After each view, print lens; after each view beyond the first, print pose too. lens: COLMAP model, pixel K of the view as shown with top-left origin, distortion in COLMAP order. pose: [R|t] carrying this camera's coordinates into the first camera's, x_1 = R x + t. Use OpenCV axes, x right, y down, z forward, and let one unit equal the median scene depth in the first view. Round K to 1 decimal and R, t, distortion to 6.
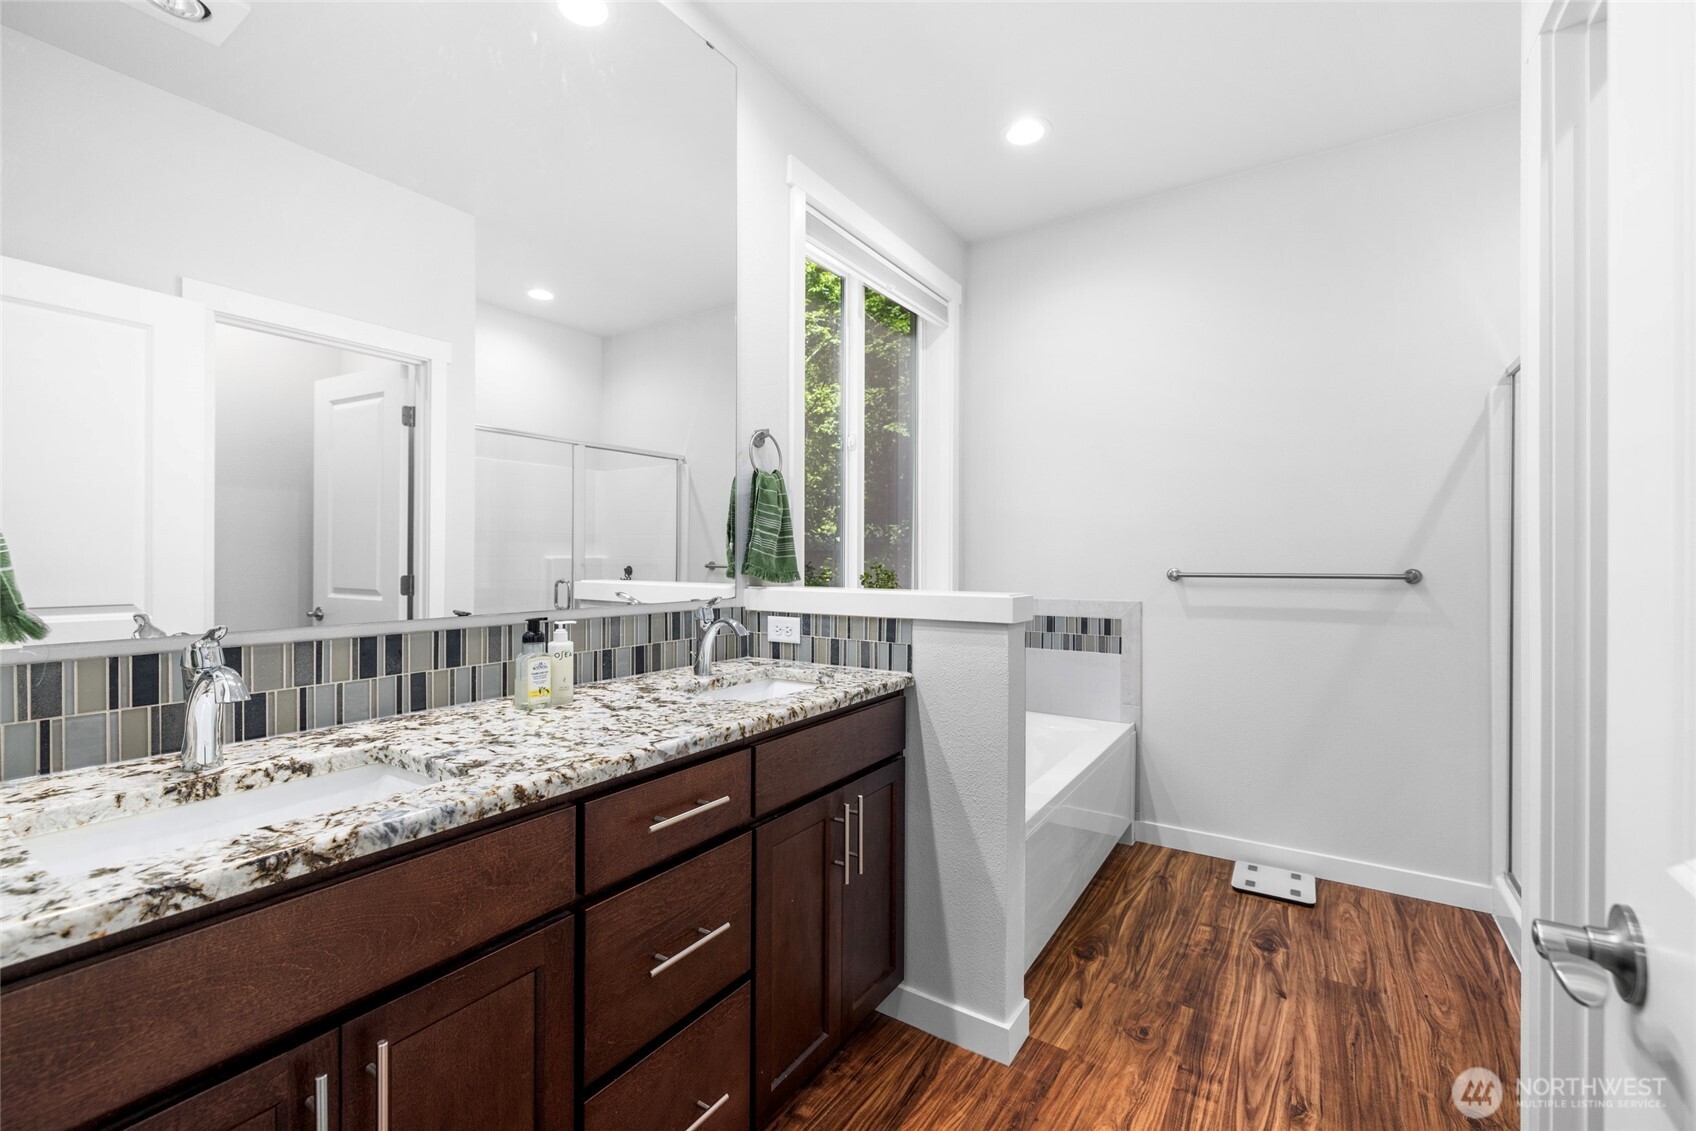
lens RADIAL K [[710.3, 0, 851.7], [0, 710.3, 560.0], [0, 0, 1]] dist [-0.000841, 0.000079]
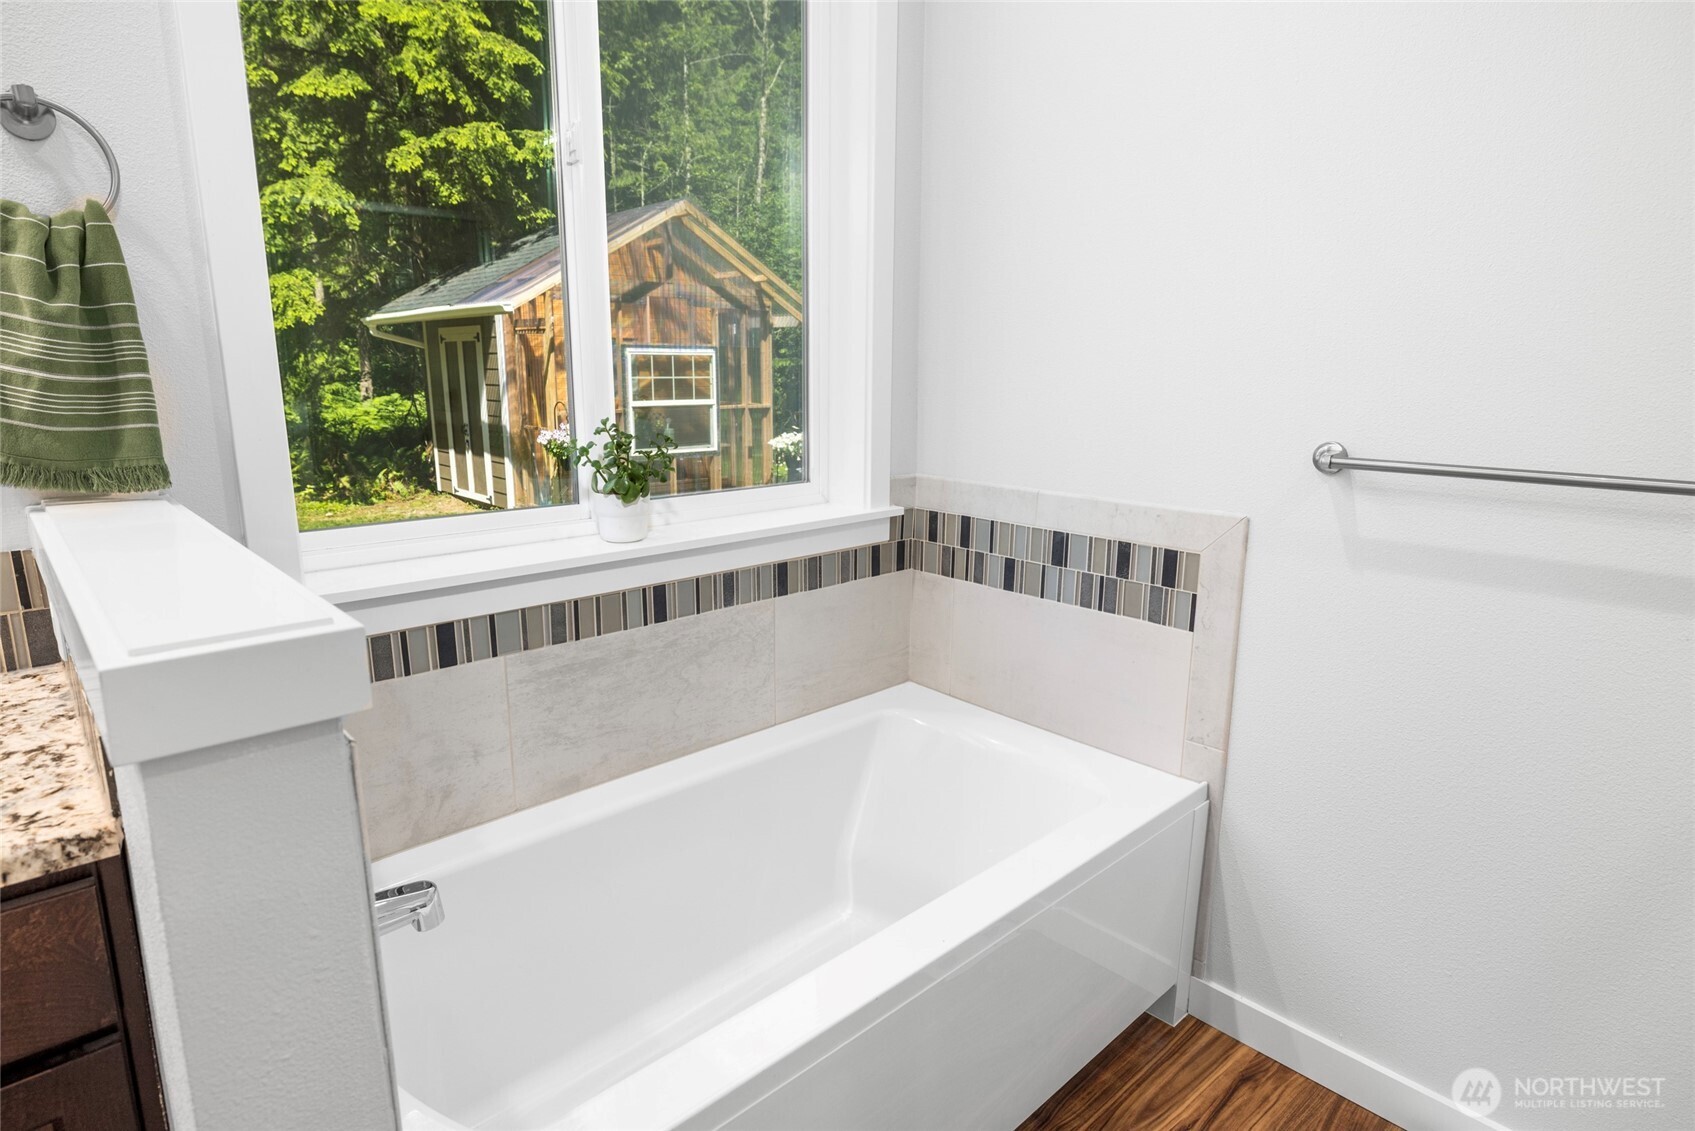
lens RADIAL K [[903.0, 0, 847.6], [0, 903.0, 559.9], [0, 0, 1]] dist [-0.003104, -0.000481]
pose [[0.972942, 0.054539, -0.224519, 0.295064], [-0.007488, 0.978674, 0.205283, -0.024361], [0.230927, -0.198047, 0.952602, 0.428518]]
